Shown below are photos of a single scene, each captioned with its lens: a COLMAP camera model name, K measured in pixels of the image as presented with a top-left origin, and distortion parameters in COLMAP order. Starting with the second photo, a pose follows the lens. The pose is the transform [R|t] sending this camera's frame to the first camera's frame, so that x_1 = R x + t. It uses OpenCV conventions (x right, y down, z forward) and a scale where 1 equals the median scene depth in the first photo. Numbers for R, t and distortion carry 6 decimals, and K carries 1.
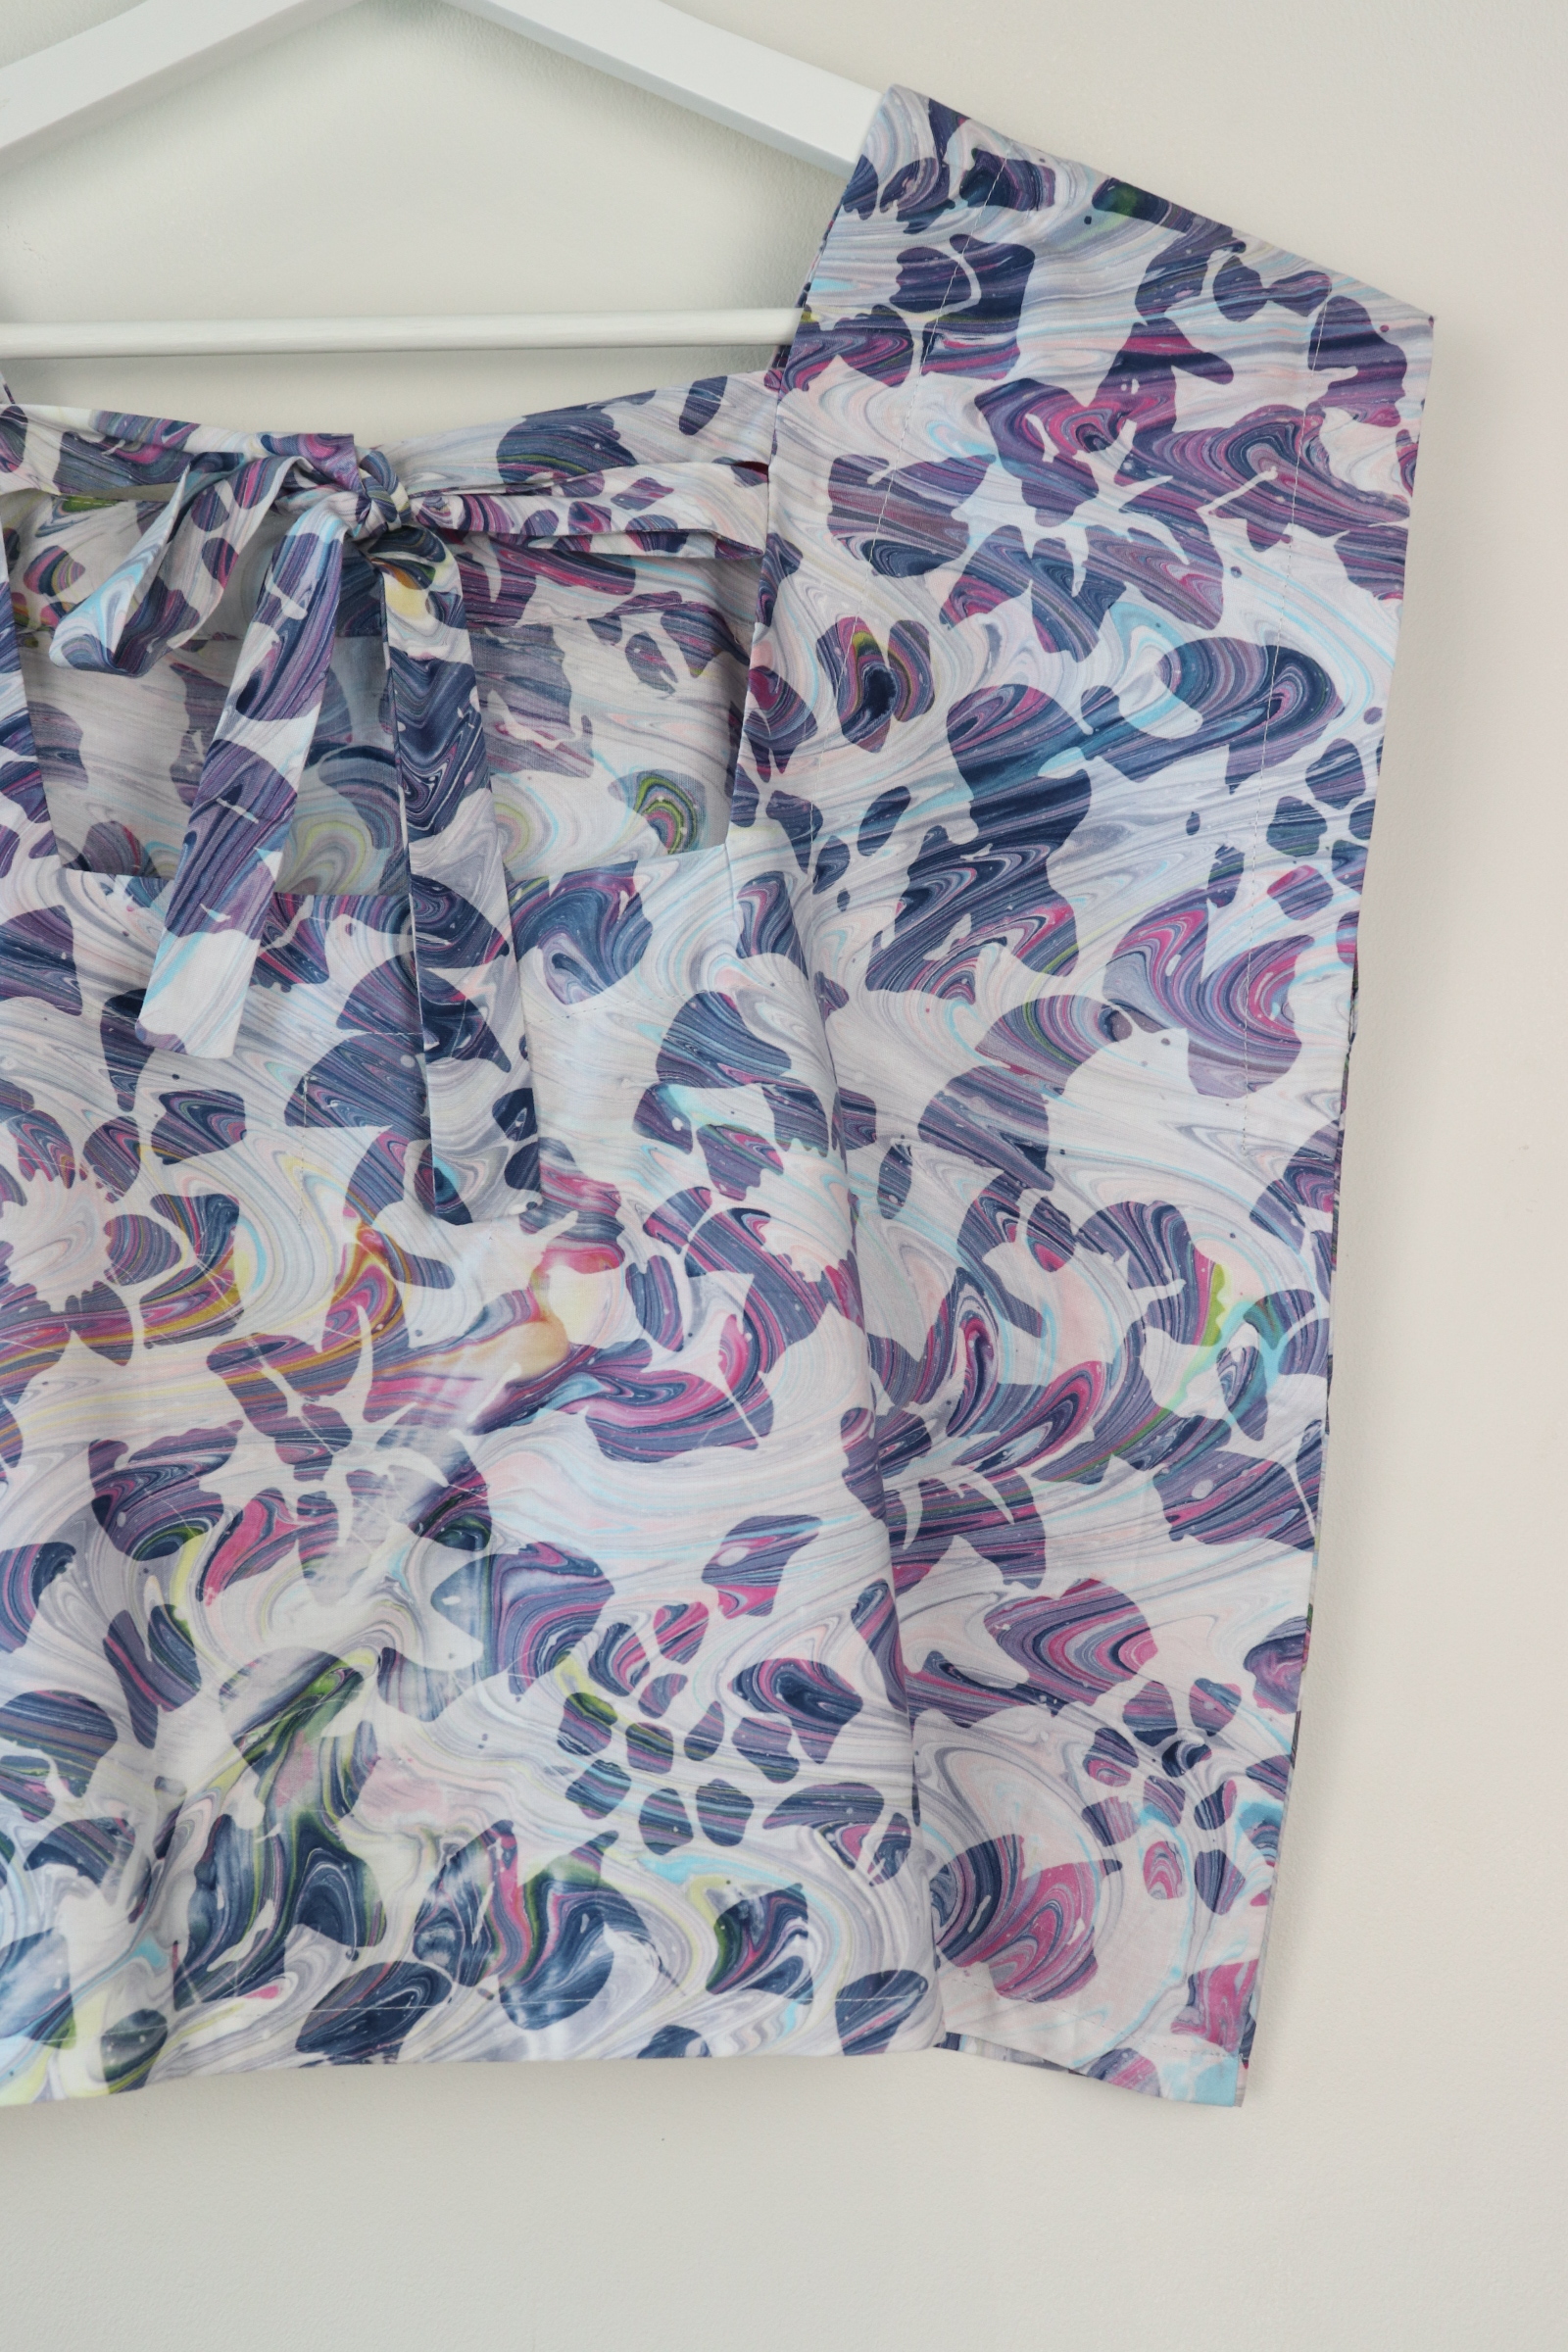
lens RADIAL K [[2780.6, 0, 784.0], [0, 2780.6, 1176.0], [0, 0, 1]] dist [-0.049889, 0.250722]
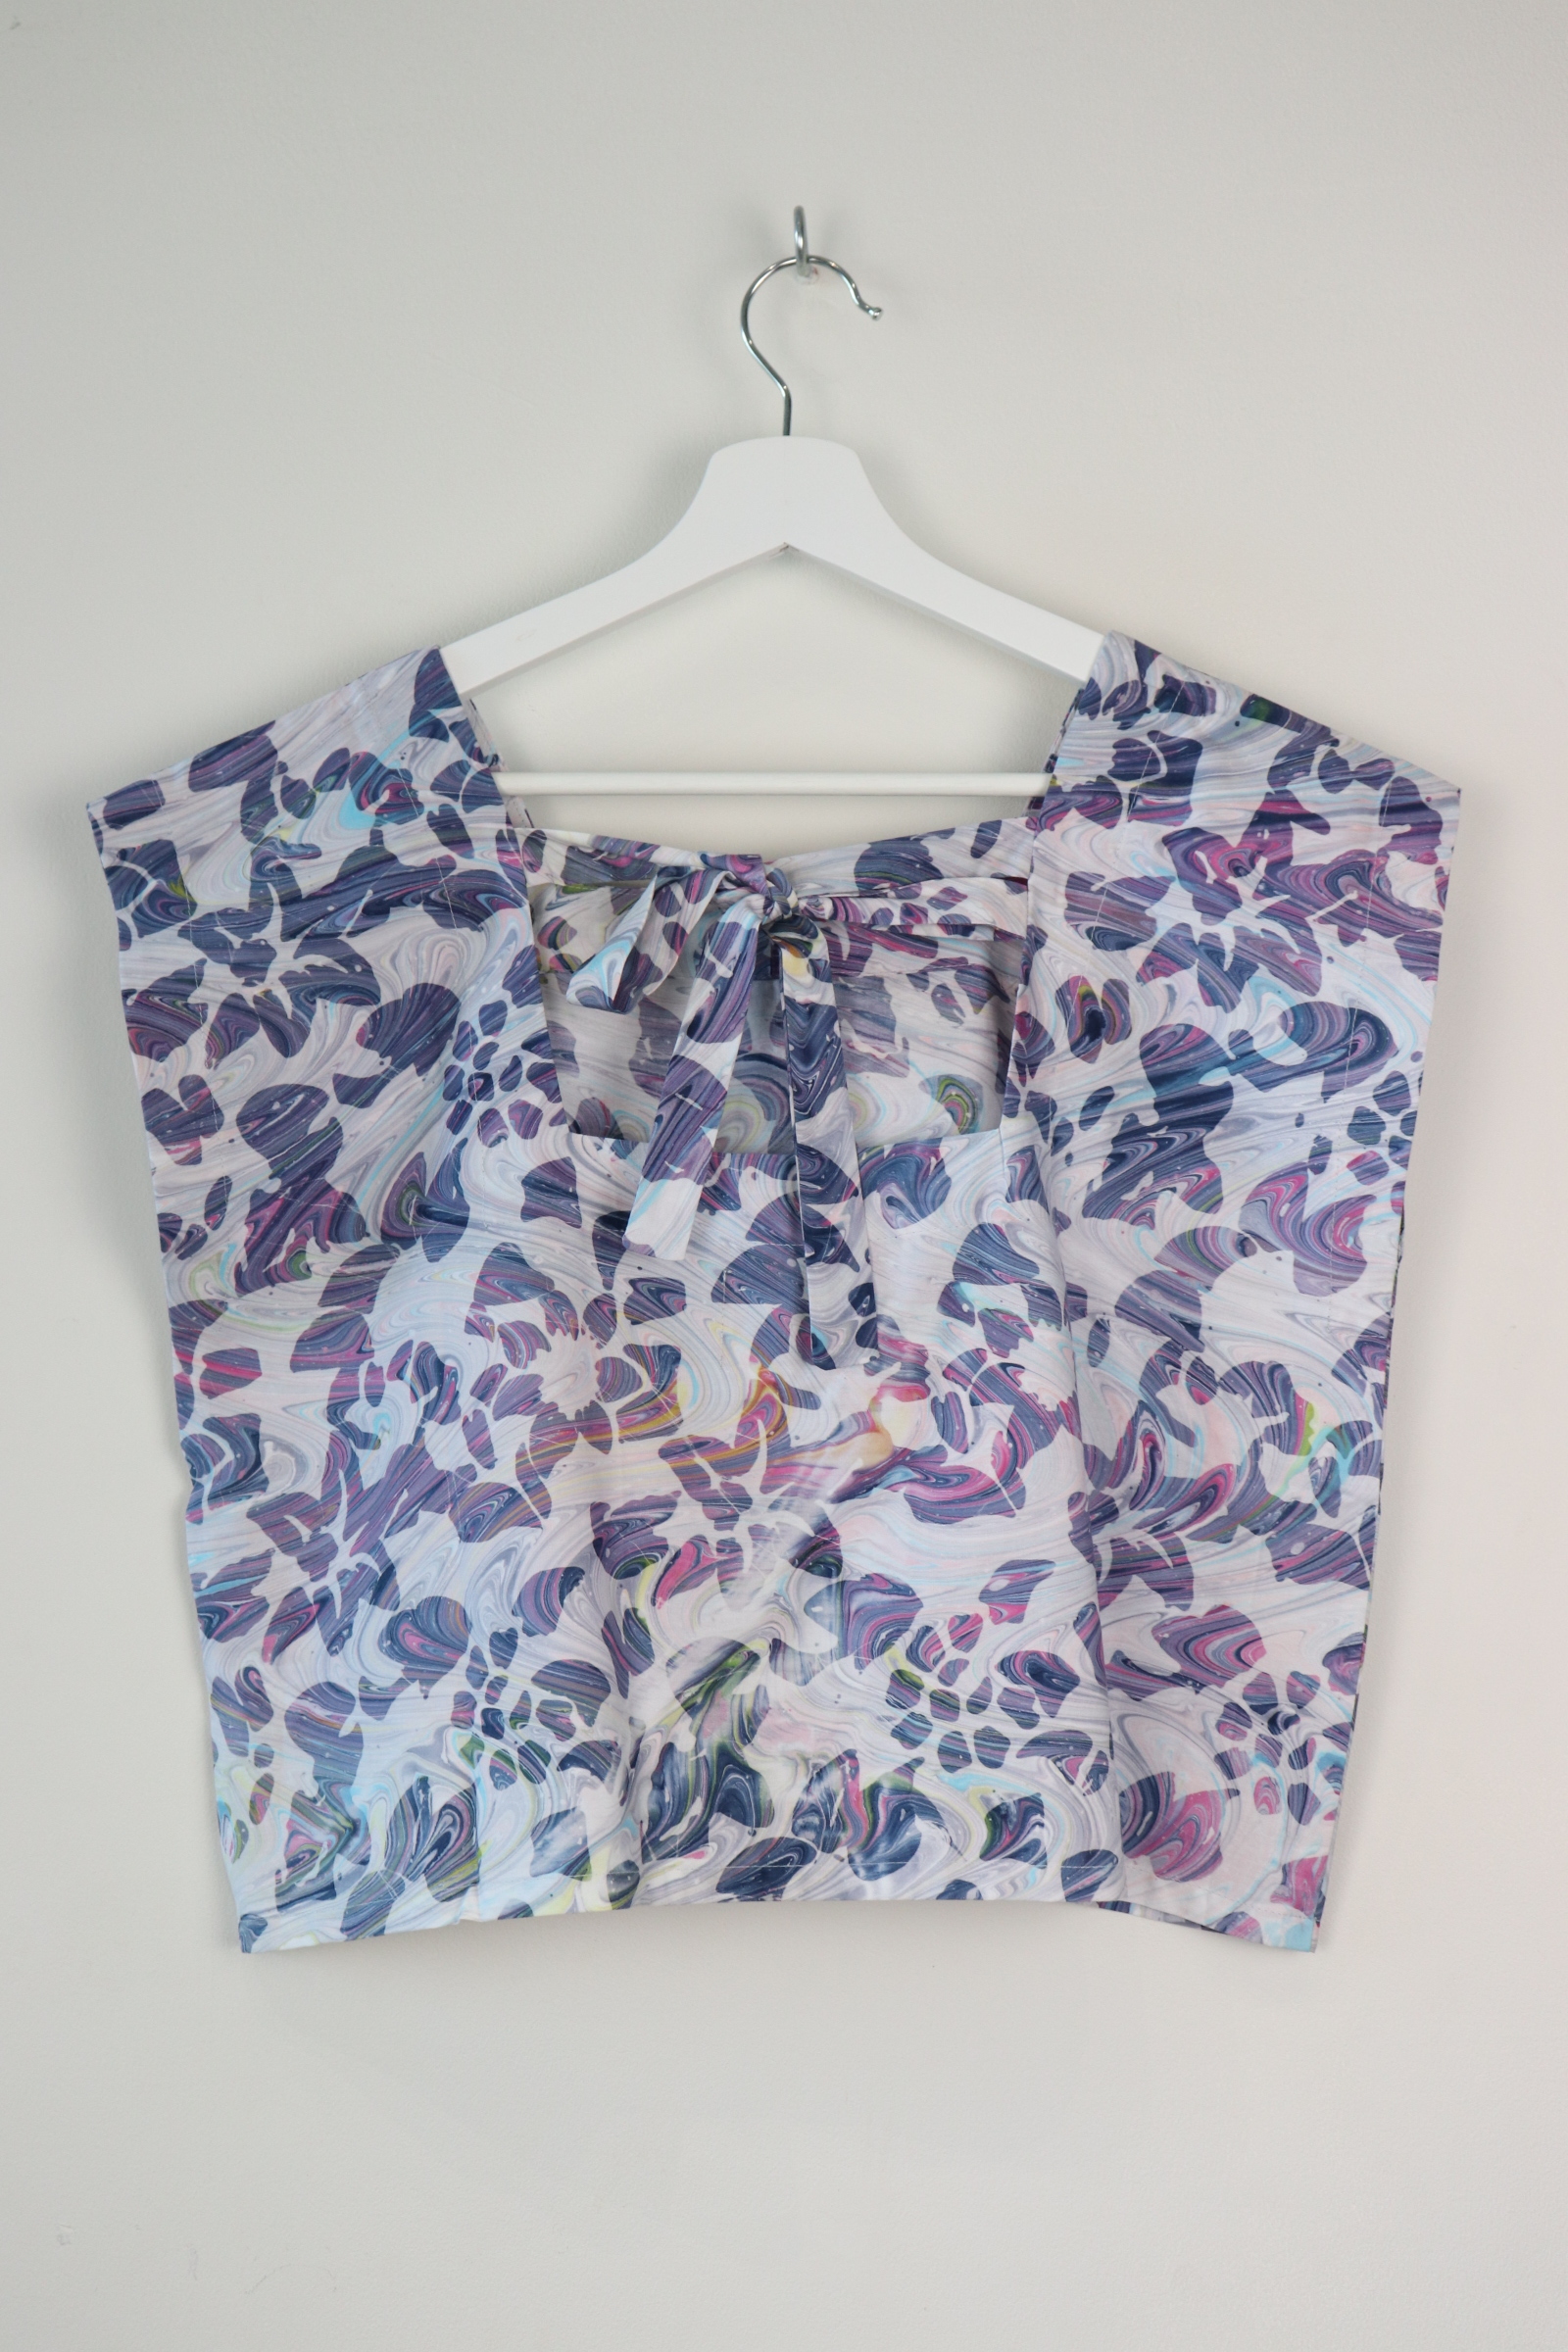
lens RADIAL K [[2747.1, 0, 784.0], [0, 2747.1, 1176.0], [0, 0, 1]] dist [-0.049421, 0.193413]
pose [[0.999531, 0.019850, -0.023330, -0.104072], [-0.020170, 0.999705, -0.013538, -0.068494], [0.023055, 0.014003, 0.999636, -0.538284]]
